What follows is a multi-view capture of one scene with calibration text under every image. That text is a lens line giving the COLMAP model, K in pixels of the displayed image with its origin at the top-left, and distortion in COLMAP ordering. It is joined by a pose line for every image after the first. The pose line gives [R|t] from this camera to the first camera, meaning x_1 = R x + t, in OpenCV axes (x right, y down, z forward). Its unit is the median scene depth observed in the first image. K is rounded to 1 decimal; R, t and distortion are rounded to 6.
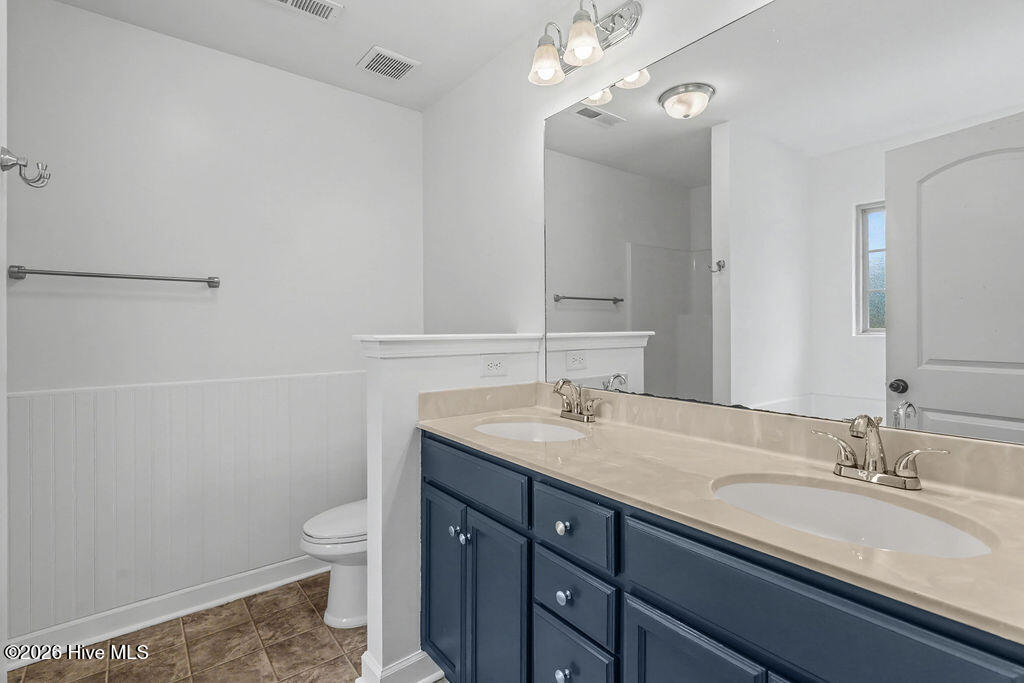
lens RADIAL K [[488.5, 0, 512.3], [0, 488.5, 321.5], [0, 0, 1]] dist [0.014887, -0.001102]
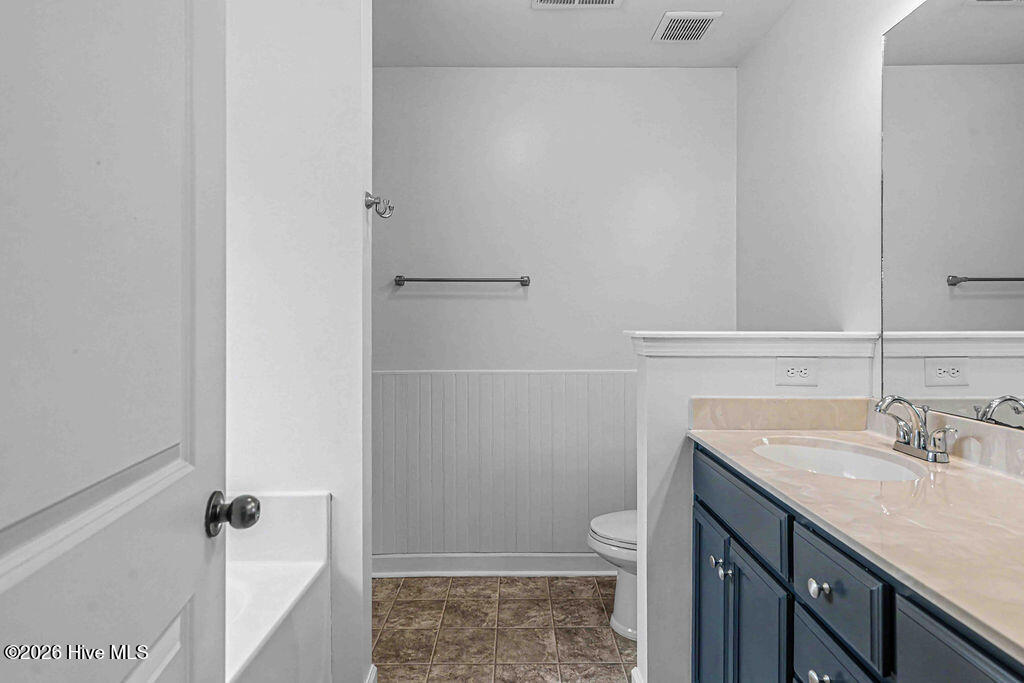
lens RADIAL K [[549.5, 0, 514.9], [0, 549.5, 318.7], [0, 0, 1]] dist [0.015694, 0.000002]
pose [[0.789307, -0.001932, -0.613995, 0.157031], [0.004895, 0.999983, 0.003146, -0.000413], [0.613979, -0.005489, 0.789303, 0.024656]]
